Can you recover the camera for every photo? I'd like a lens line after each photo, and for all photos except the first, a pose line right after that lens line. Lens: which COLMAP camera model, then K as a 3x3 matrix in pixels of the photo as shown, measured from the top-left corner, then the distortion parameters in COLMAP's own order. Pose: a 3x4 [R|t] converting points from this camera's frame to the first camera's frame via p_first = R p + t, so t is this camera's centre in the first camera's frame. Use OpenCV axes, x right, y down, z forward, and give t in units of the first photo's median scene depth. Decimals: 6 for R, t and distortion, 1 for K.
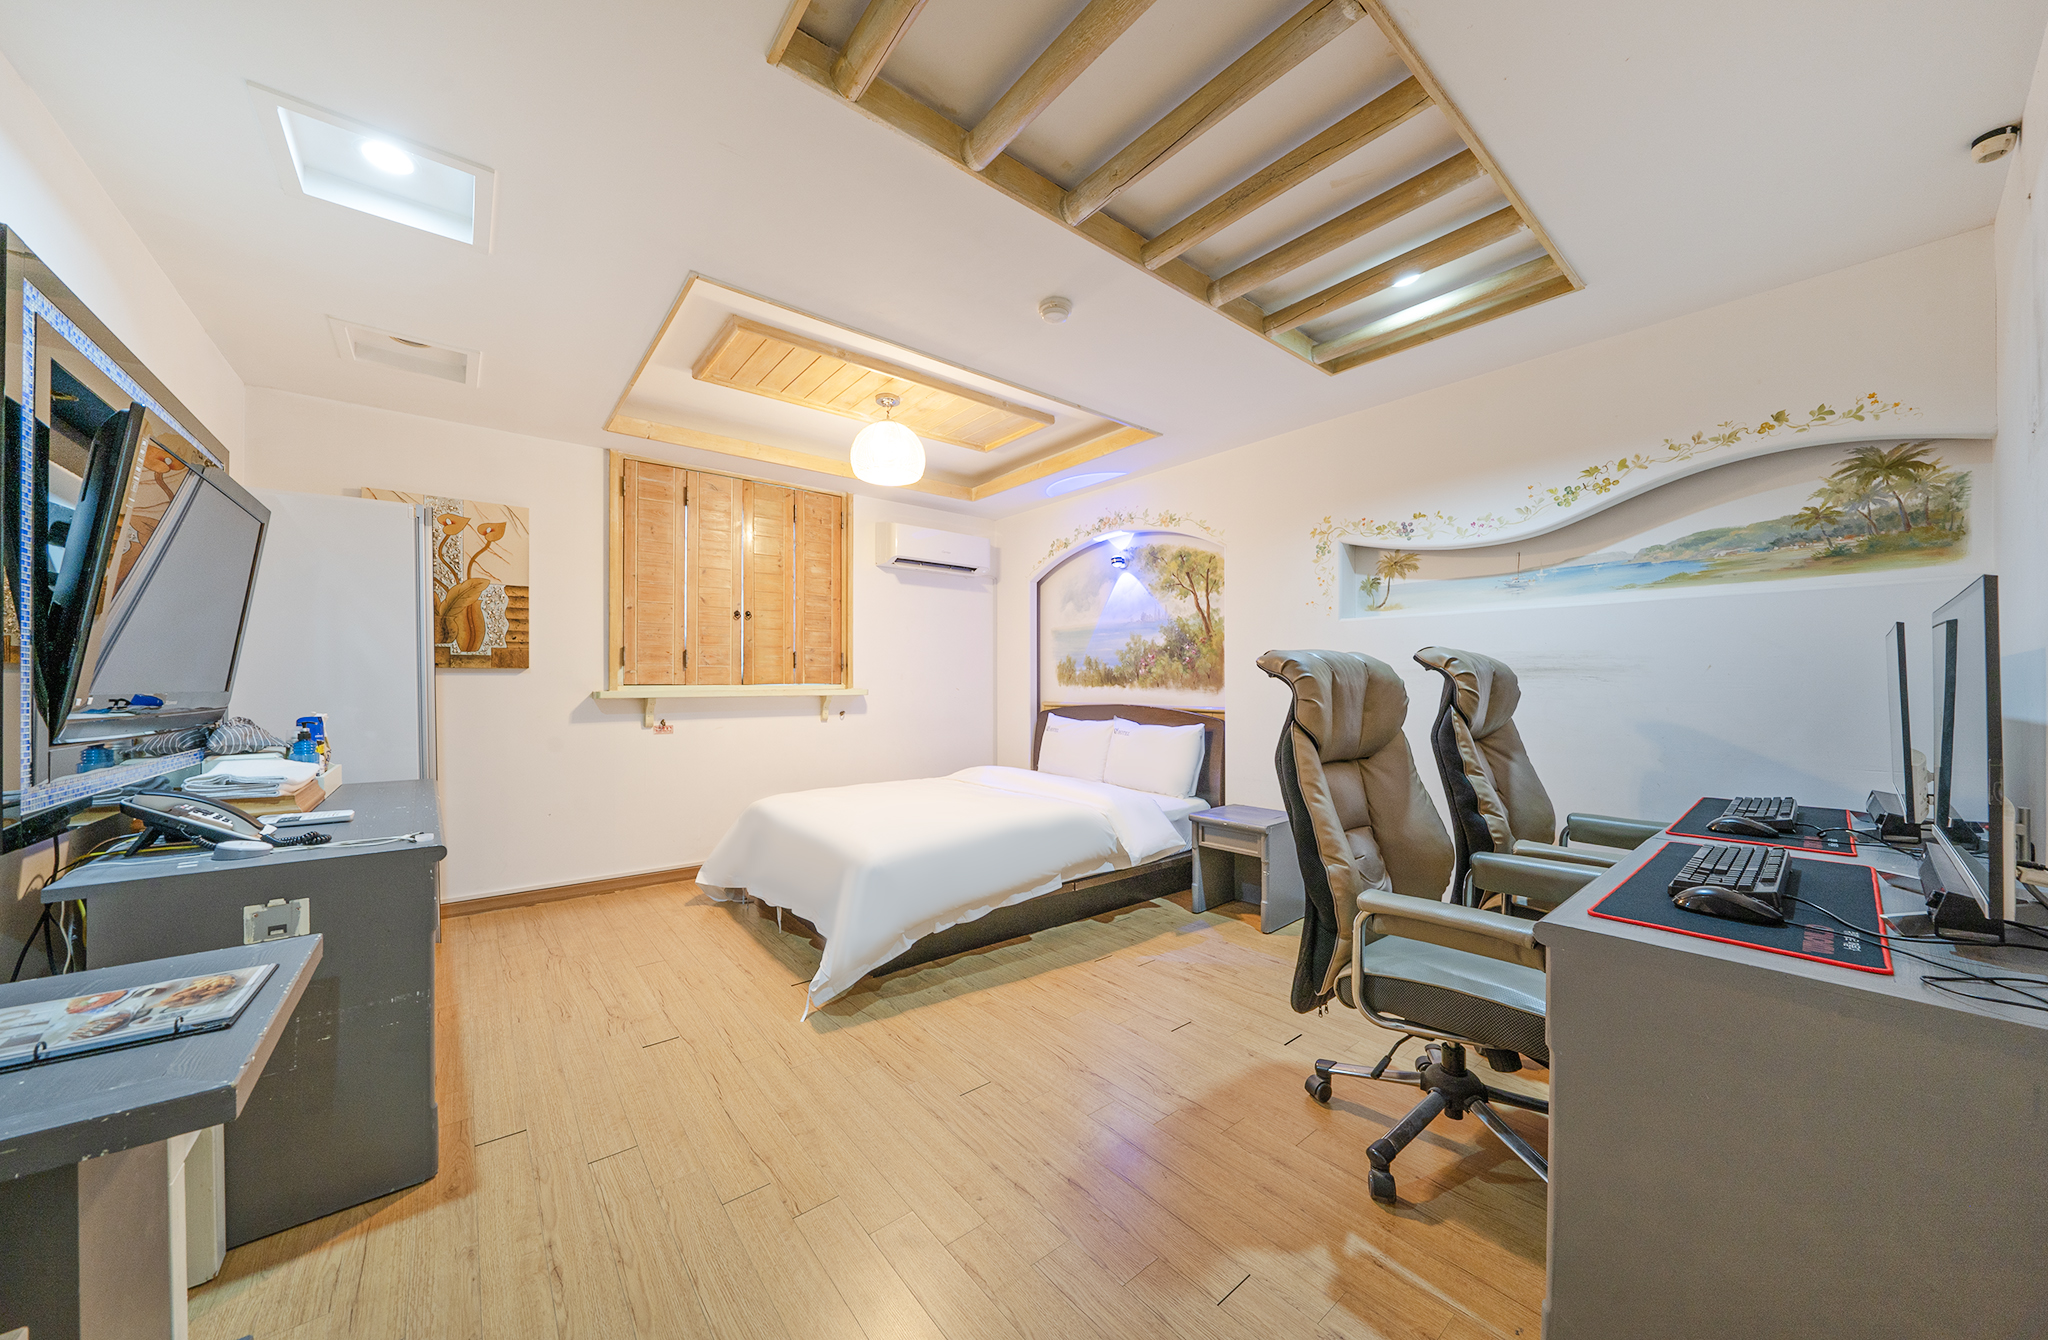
lens RADIAL K [[670.5, 0, 1039.0], [0, 670.5, 673.6], [0, 0, 1]] dist [-0.002311, -0.000073]
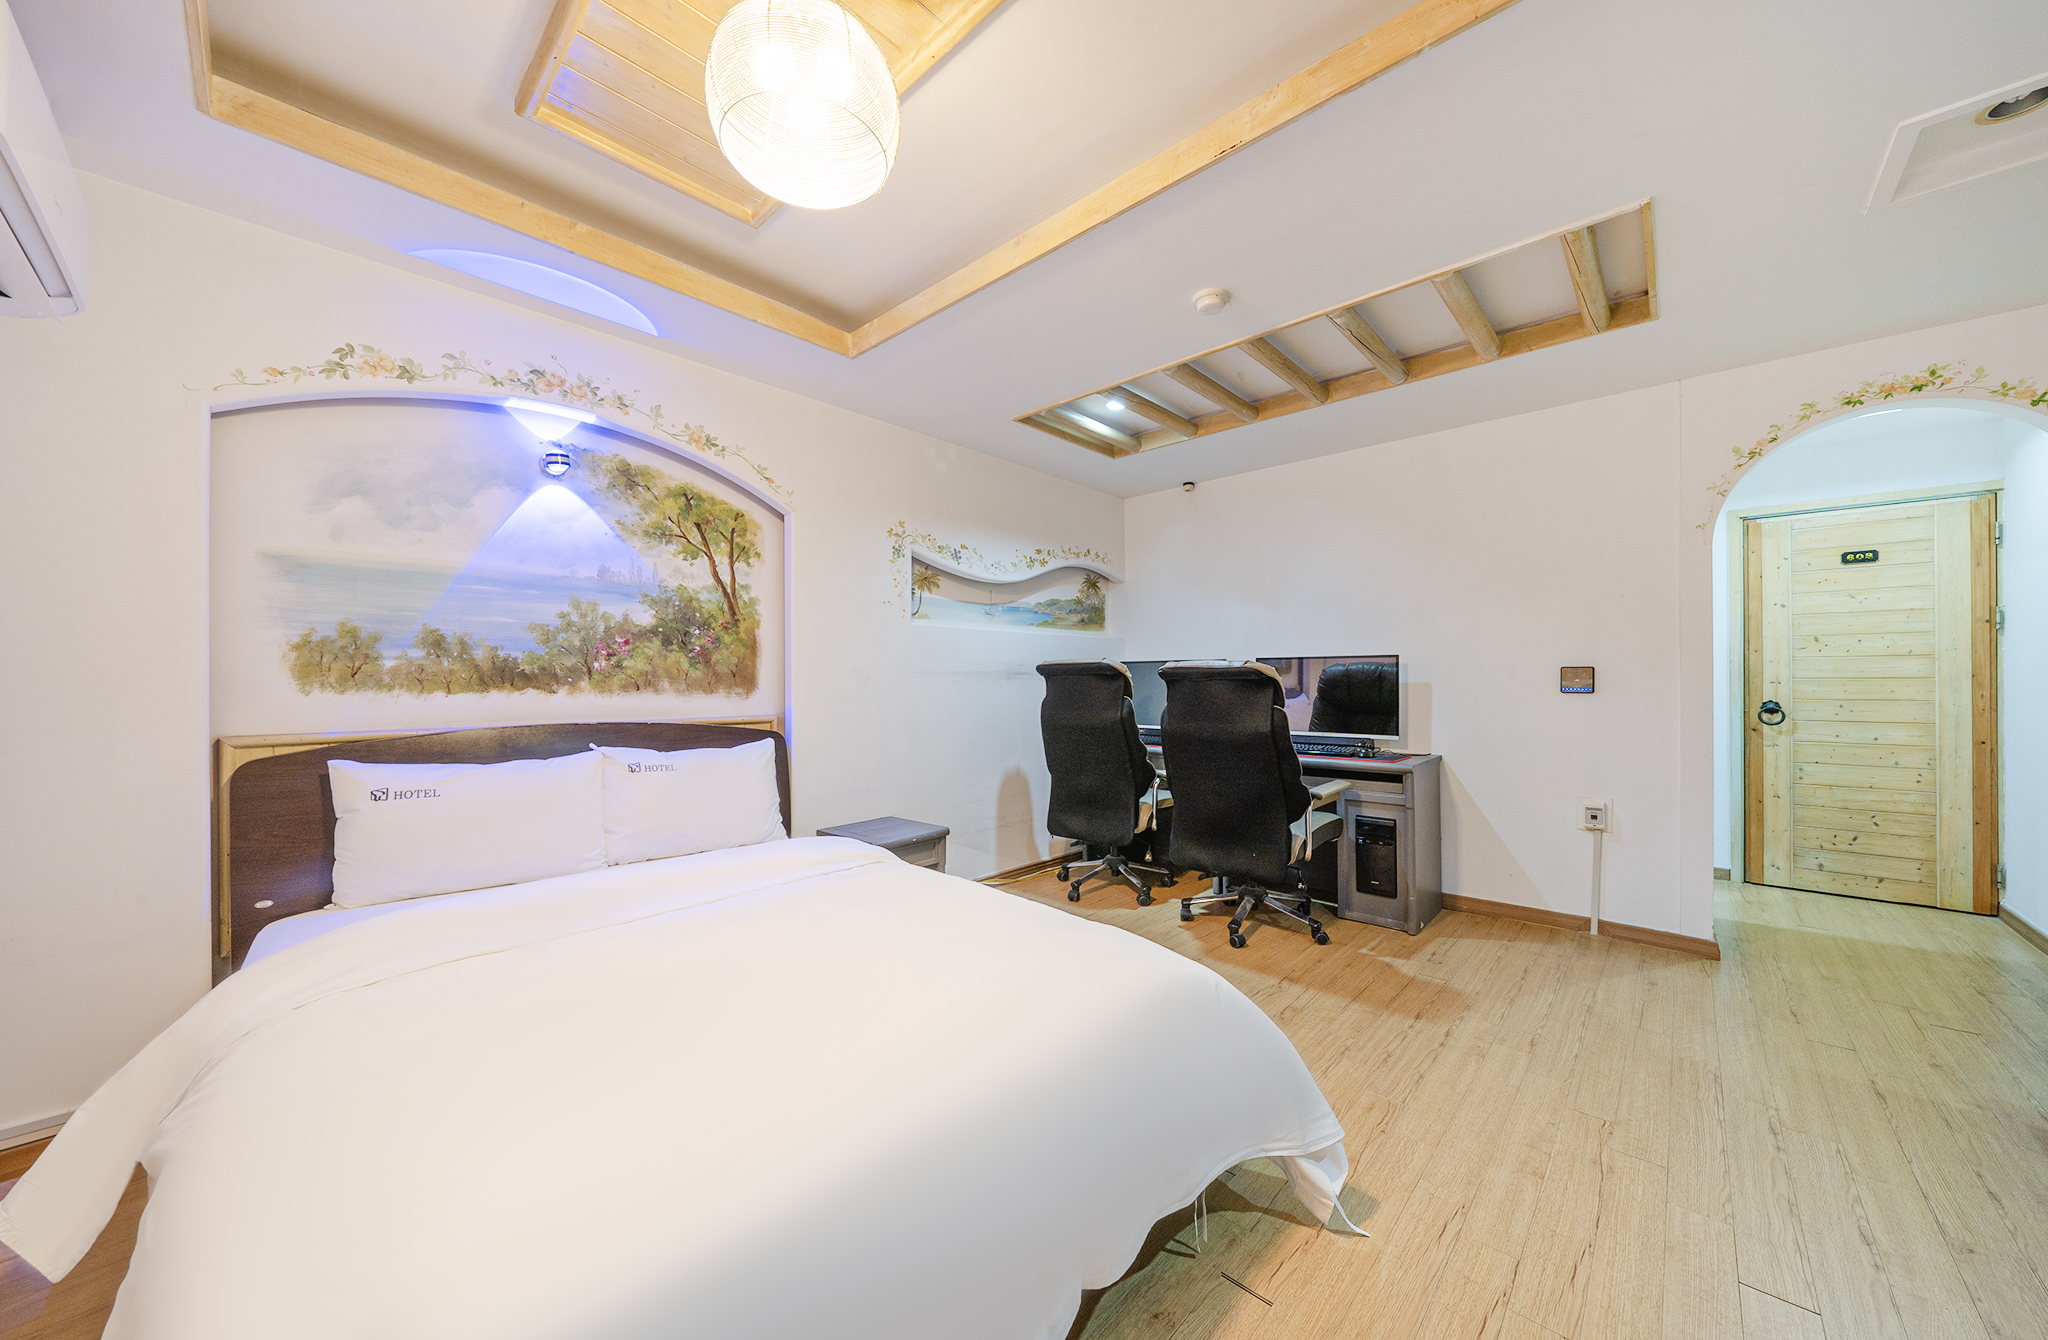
lens RADIAL K [[670.5, 0, 1039.0], [0, 670.5, 673.6], [0, 0, 1]] dist [-0.002311, -0.000073]
pose [[-0.082061, 0.009977, 0.996577, -0.498421], [-0.011488, 0.999874, -0.010956, 0.006865], [-0.996561, -0.012348, -0.081936, 0.714477]]
